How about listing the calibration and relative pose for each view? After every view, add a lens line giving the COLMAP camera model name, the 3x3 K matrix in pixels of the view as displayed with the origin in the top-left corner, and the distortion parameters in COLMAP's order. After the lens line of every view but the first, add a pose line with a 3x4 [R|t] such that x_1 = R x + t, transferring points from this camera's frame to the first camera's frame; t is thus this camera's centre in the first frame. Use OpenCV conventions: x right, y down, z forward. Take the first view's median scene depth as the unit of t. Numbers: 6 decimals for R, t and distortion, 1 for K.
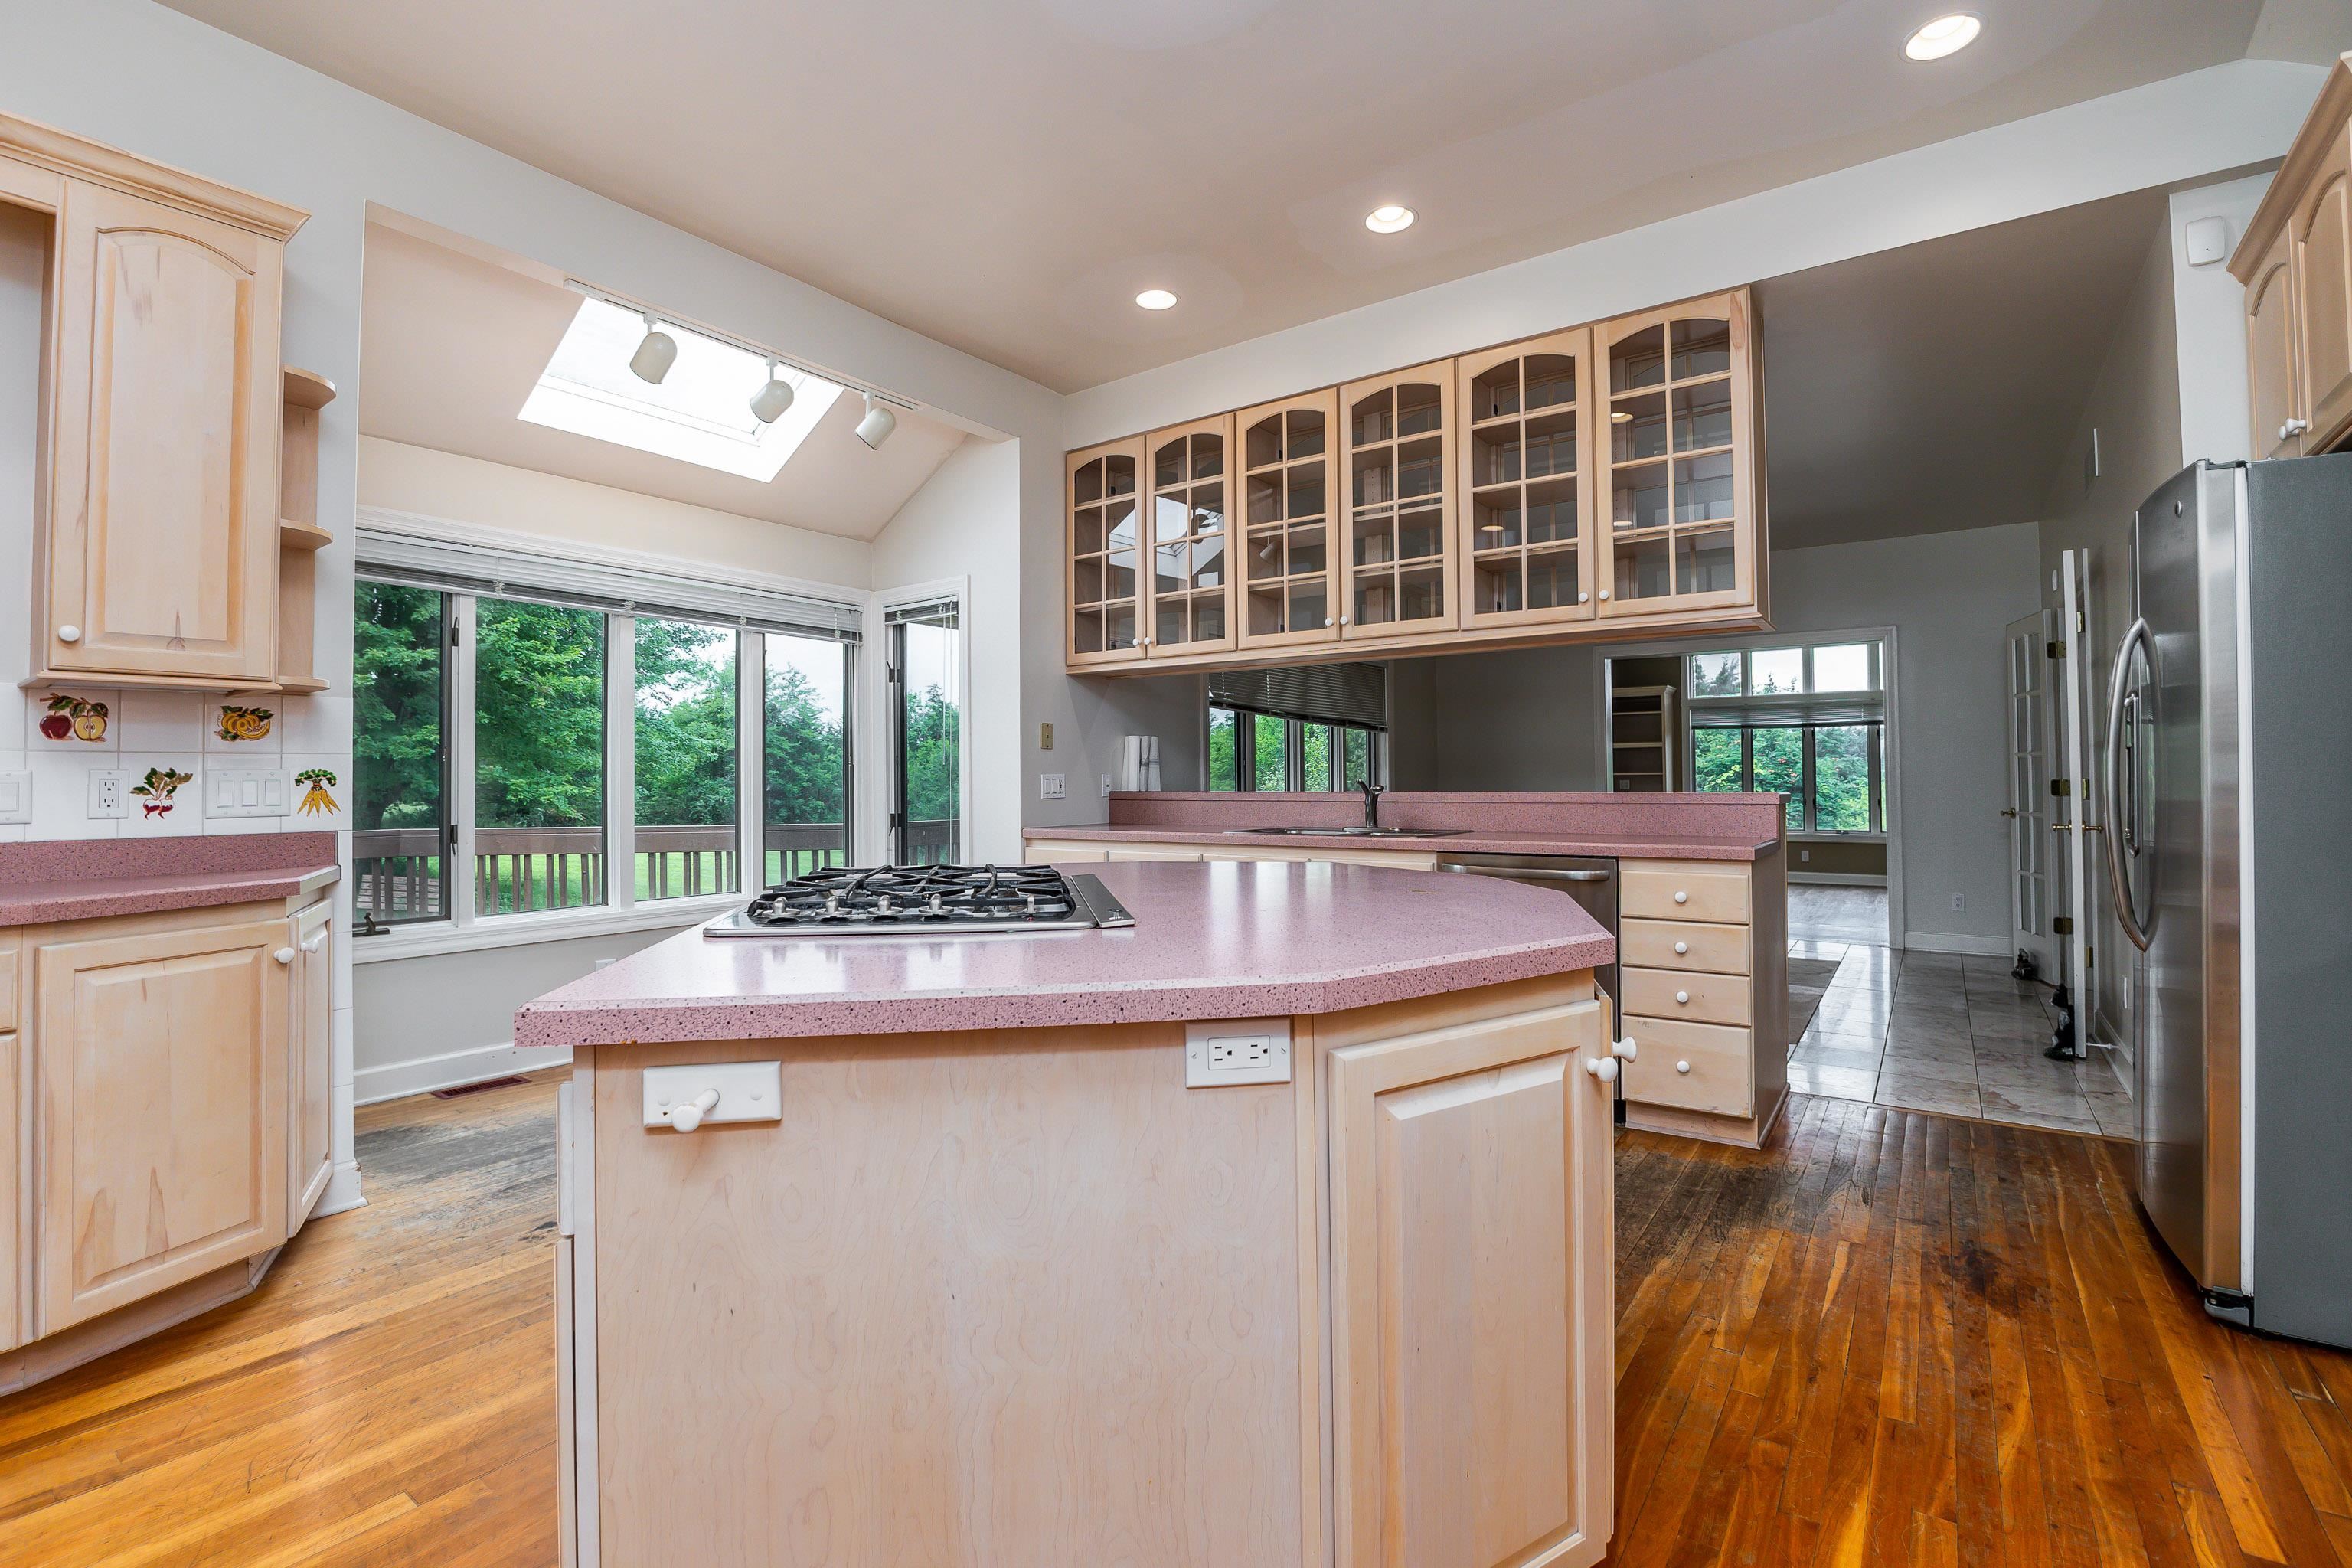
lens RADIAL K [[1083.0, 0, 1154.1], [0, 1083.0, 771.7], [0, 0, 1]] dist [-0.007321, -0.000753]
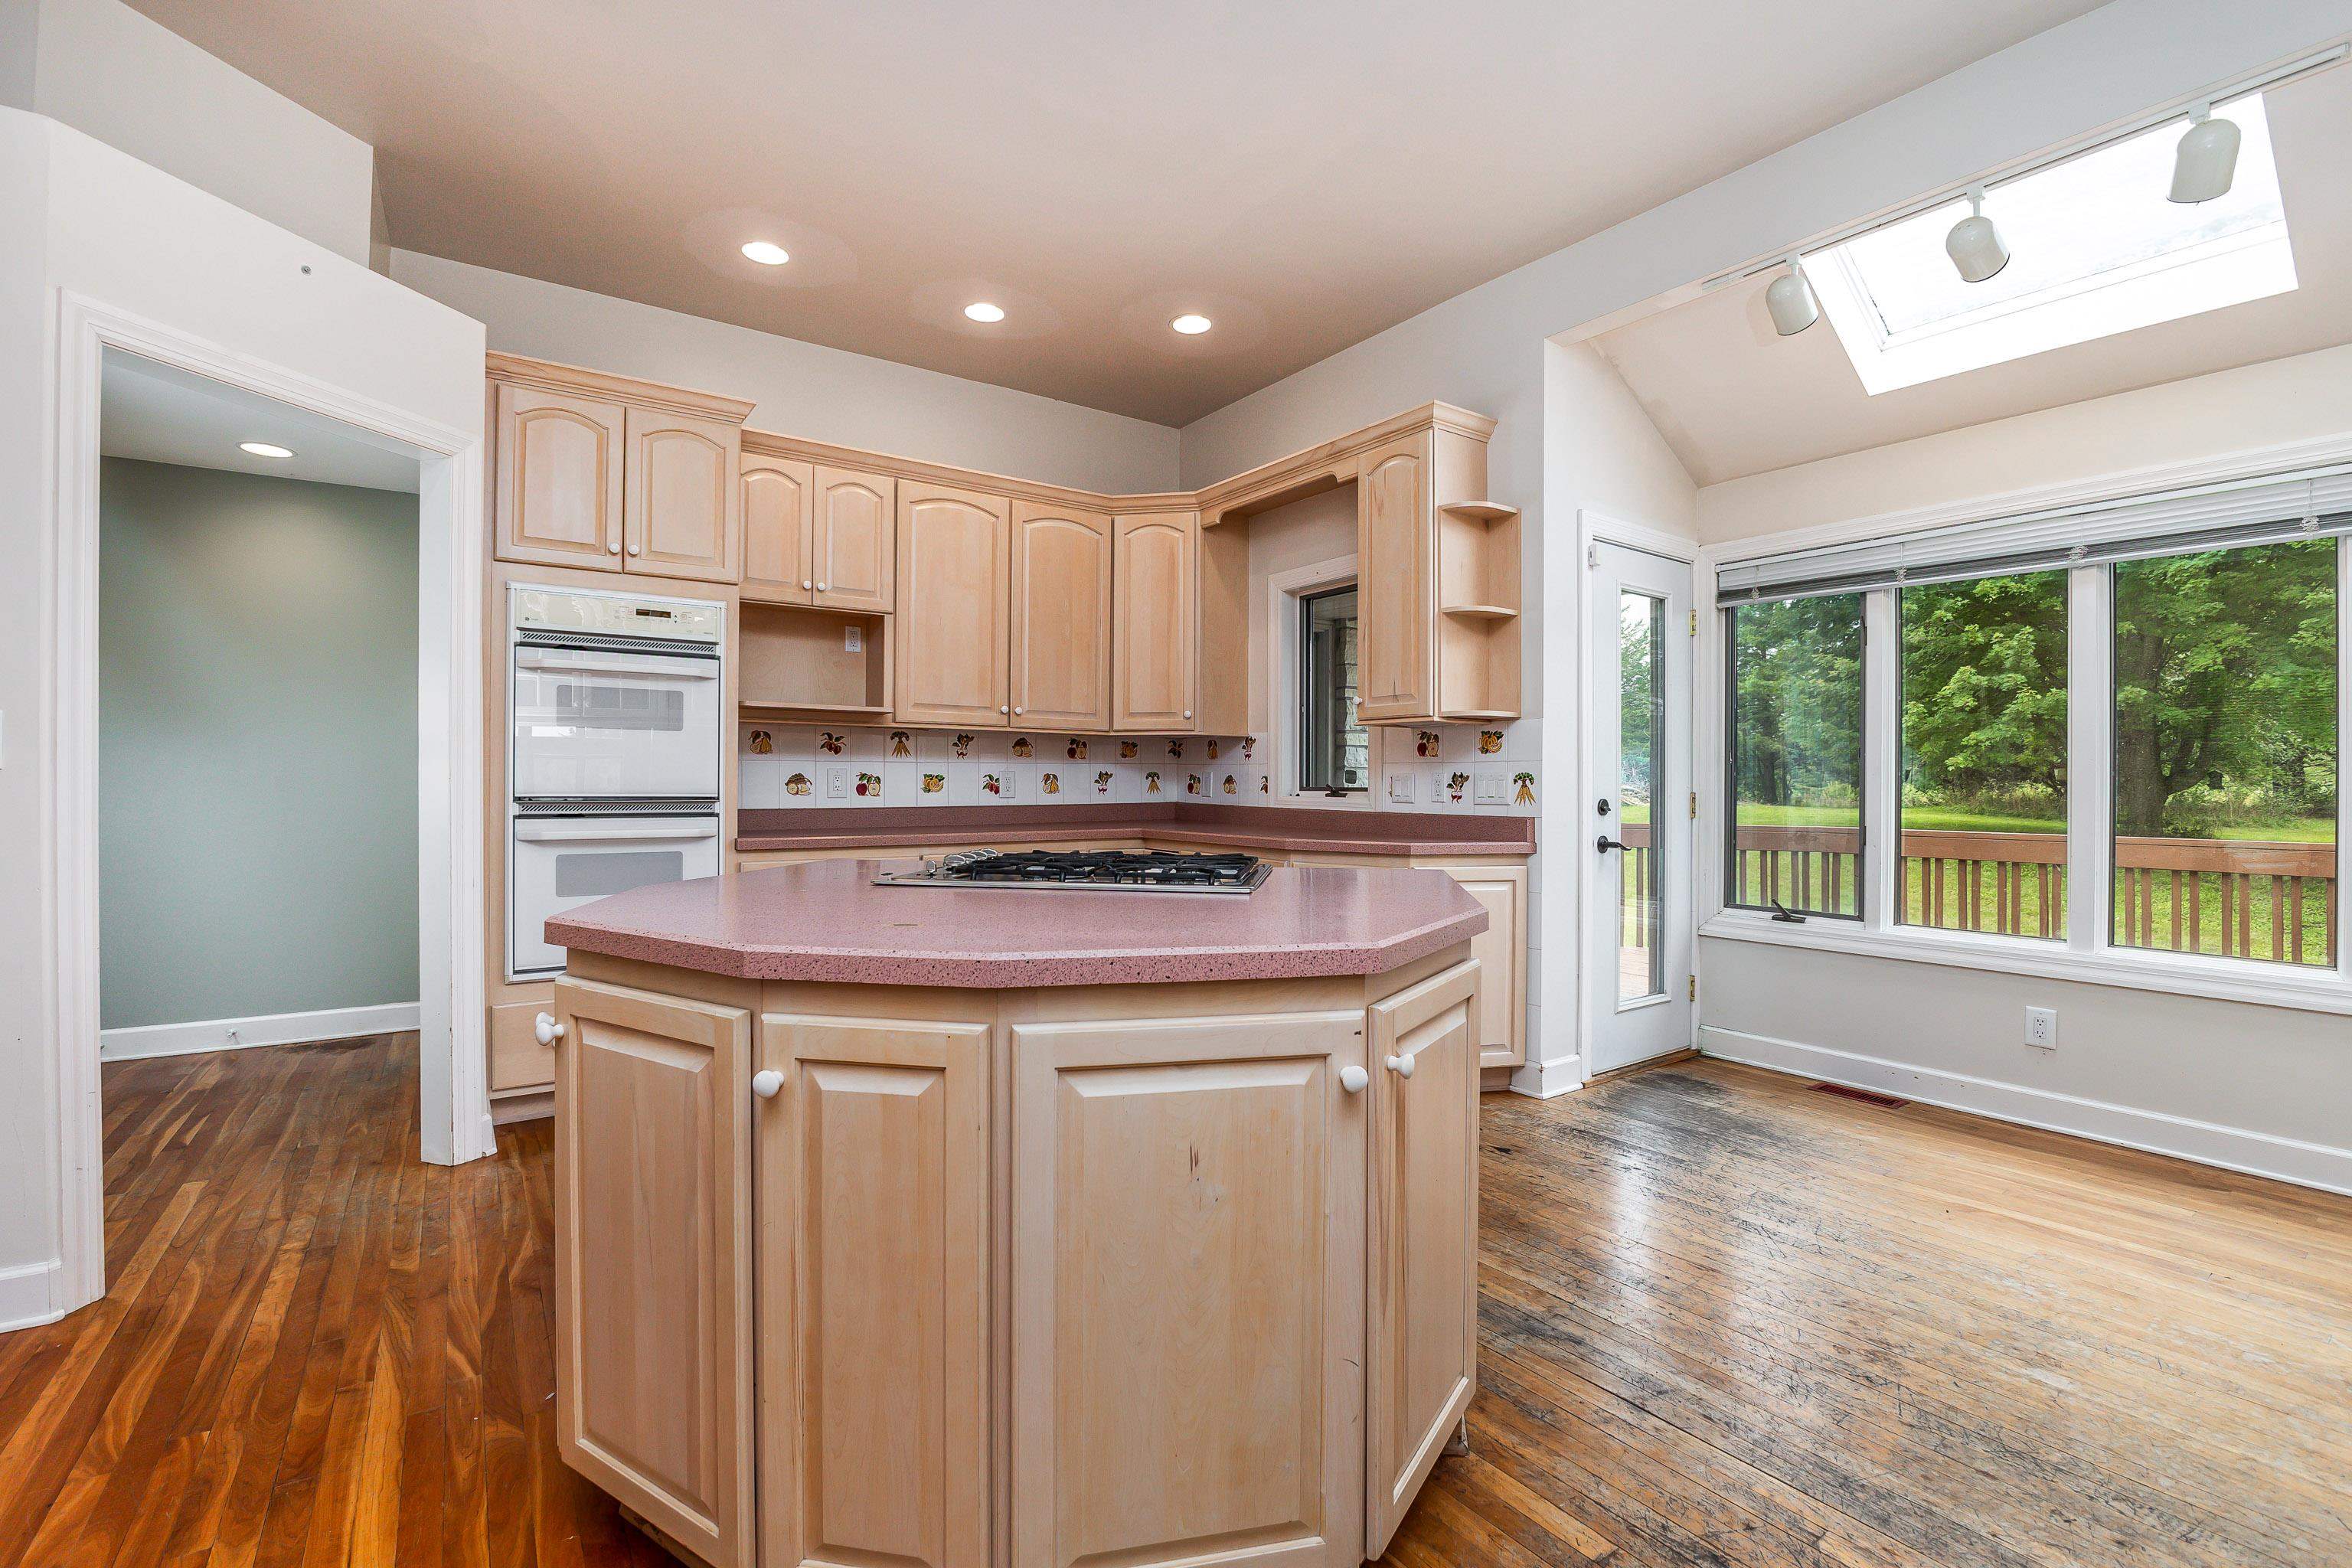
lens RADIAL K [[1037.1, 0, 1173.4], [0, 1037.1, 780.3], [0, 0, 1]] dist [-0.012940, 0.000225]
pose [[-0.305470, -0.000093, -0.952202, 0.466797], [0.003235, 0.999994, -0.001136, 0.006401], [0.952196, -0.003427, -0.305468, 0.720524]]
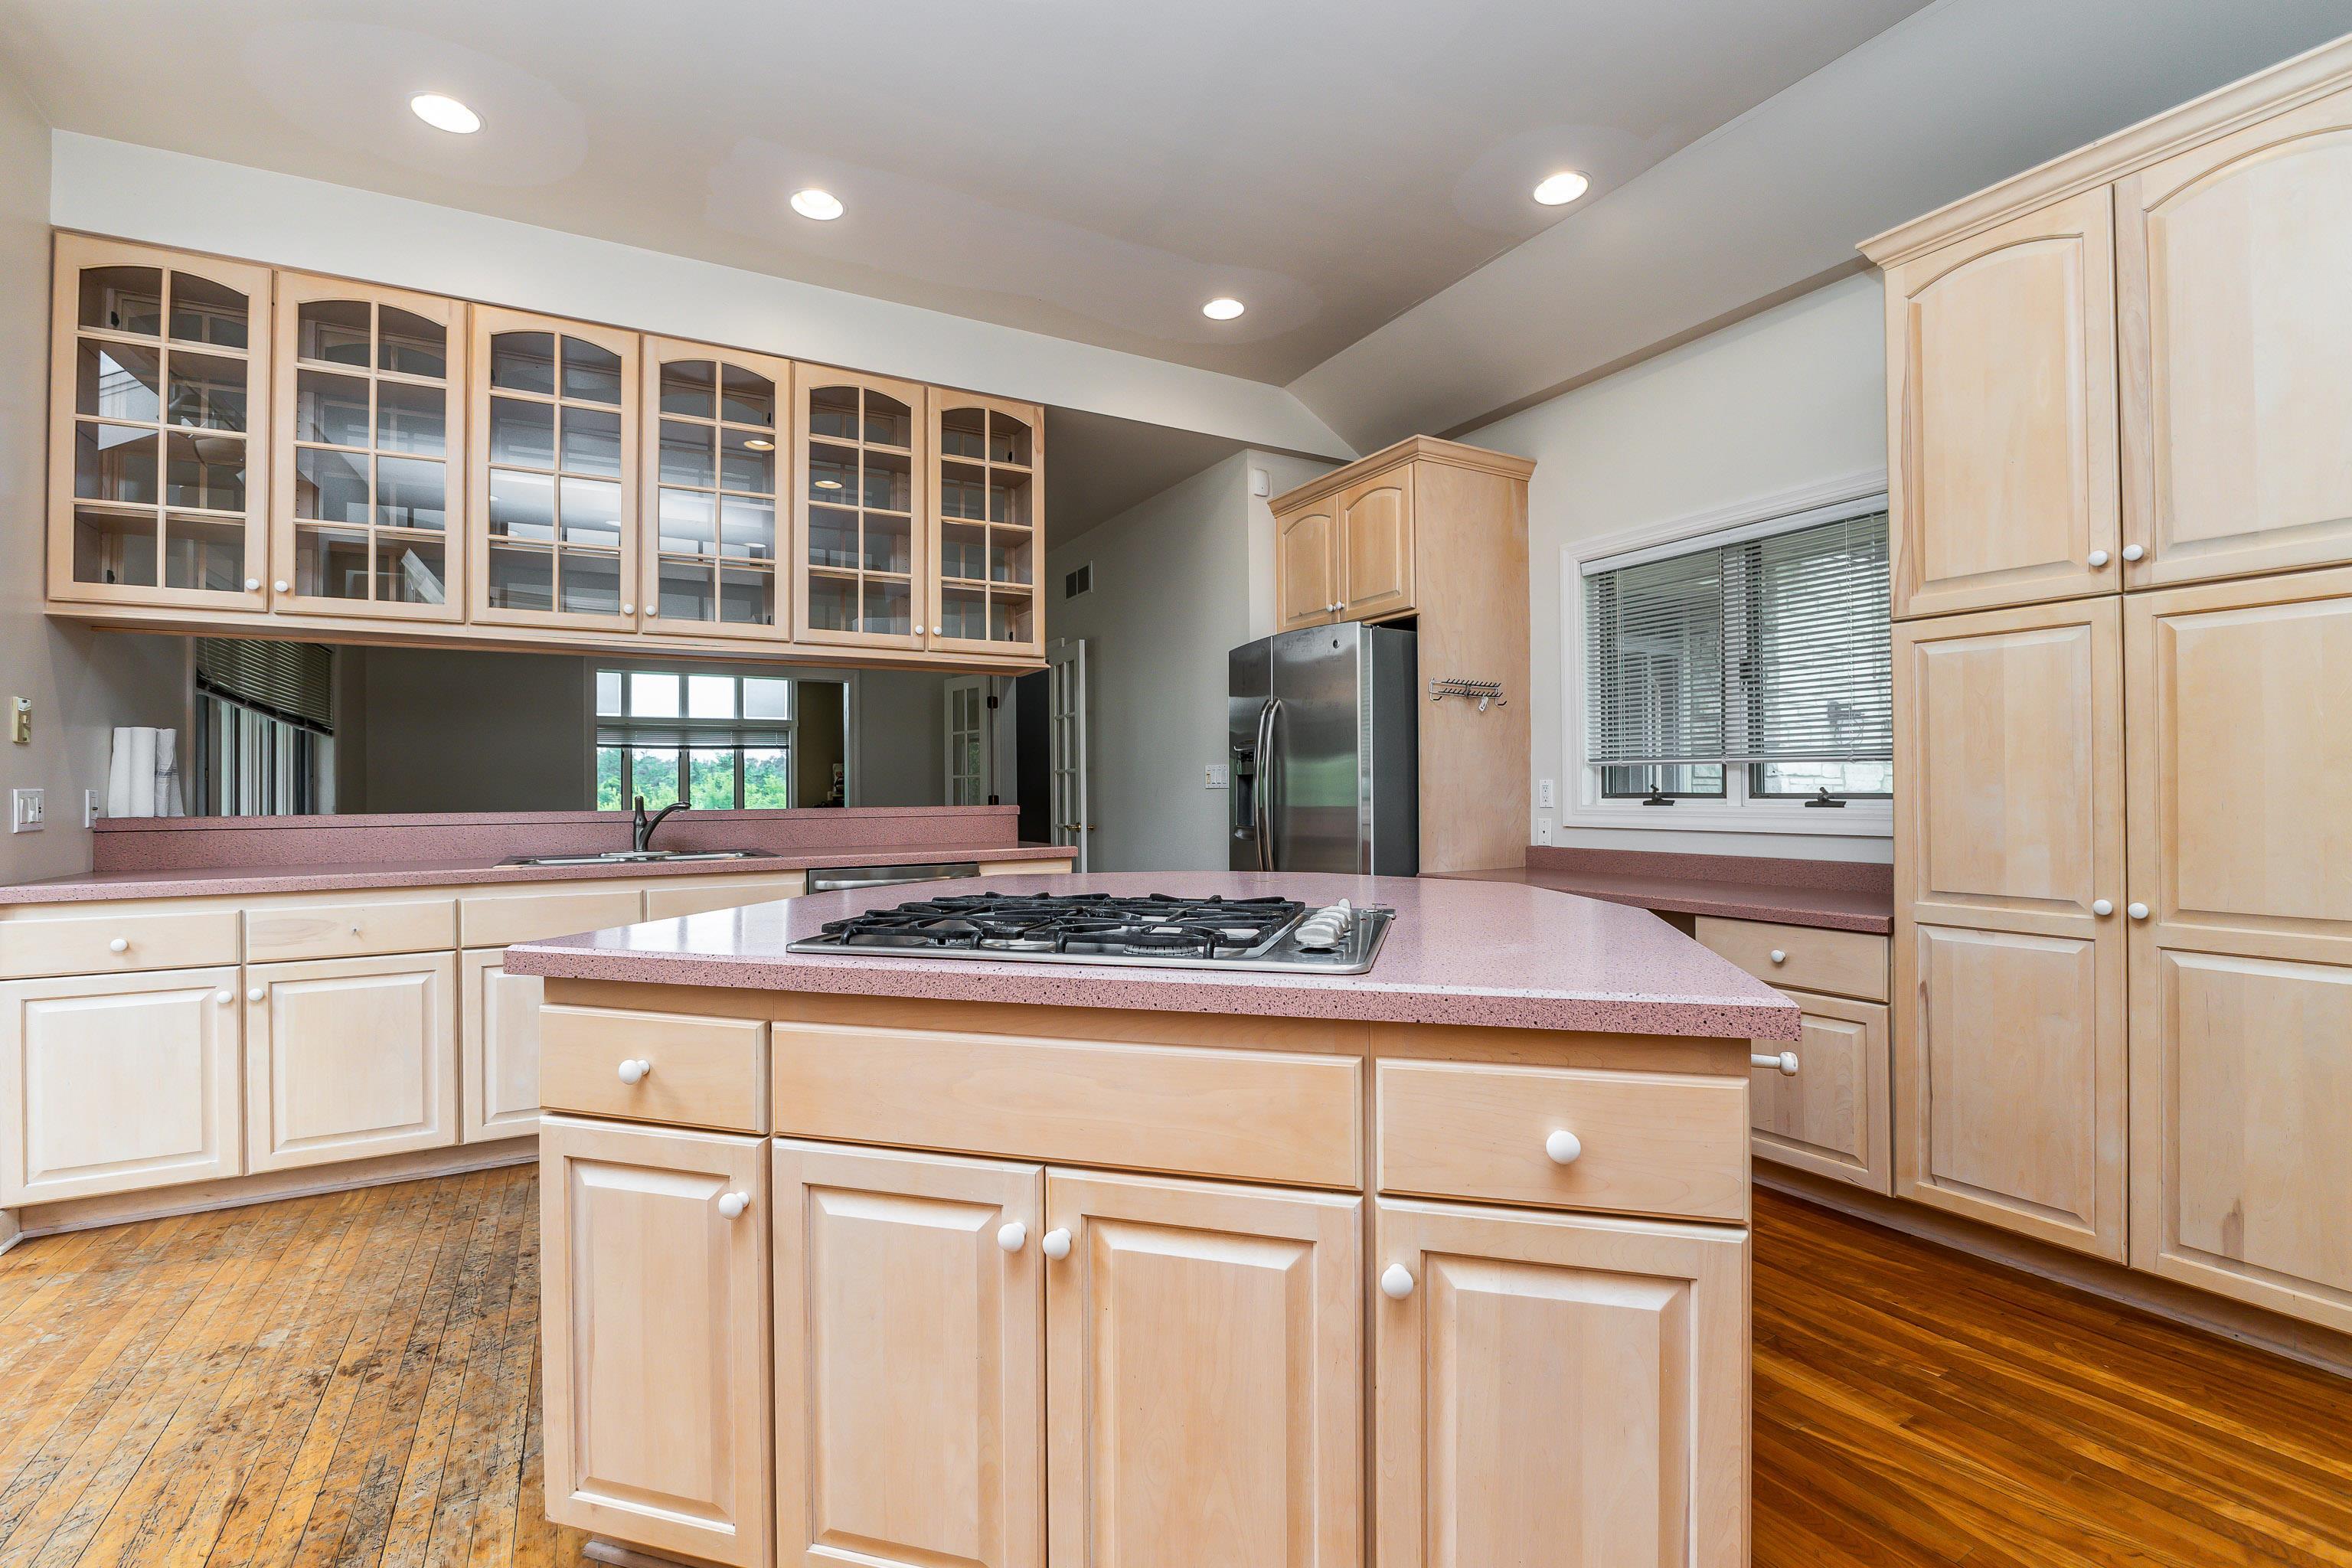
lens RADIAL K [[1037.1, 0, 1161.7], [0, 1037.1, 779.2], [0, 0, 1]] dist [-0.012940, 0.000225]
pose [[0.412868, 0.010507, 0.910730, -0.445458], [0.000479, 0.999931, -0.011753, 0.004075], [-0.910791, 0.005289, 0.412835, 0.332239]]
